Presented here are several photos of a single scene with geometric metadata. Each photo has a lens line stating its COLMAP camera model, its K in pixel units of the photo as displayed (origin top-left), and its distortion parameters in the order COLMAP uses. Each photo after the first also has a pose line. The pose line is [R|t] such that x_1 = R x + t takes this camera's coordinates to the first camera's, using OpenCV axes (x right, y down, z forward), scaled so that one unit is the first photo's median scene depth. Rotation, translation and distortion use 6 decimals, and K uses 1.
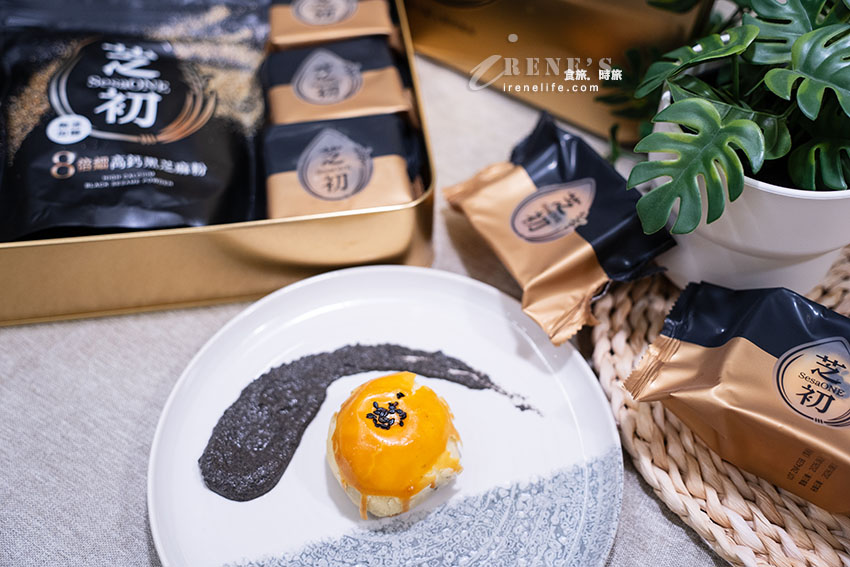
lens RADIAL K [[954.0, 0, 425.0], [0, 954.0, 283.5], [0, 0, 1]] dist [0.057822, 0.005106]
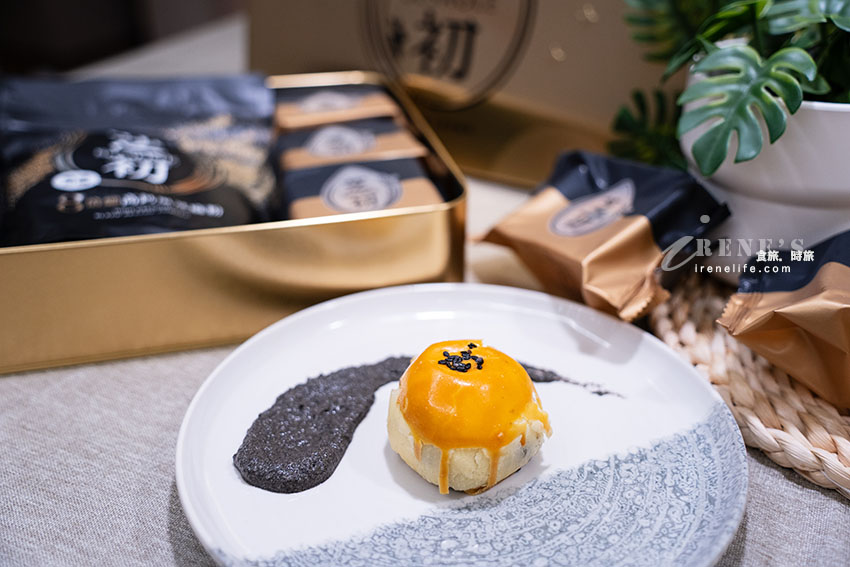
lens RADIAL K [[954.0, 0, 425.0], [0, 954.0, 283.5], [0, 0, 1]] dist [0.057822, 0.005106]
pose [[0.994129, -0.056009, 0.092579, -0.139101], [0.087864, 0.917204, -0.388608, 0.380305], [-0.063149, 0.394461, 0.916740, 0.170876]]
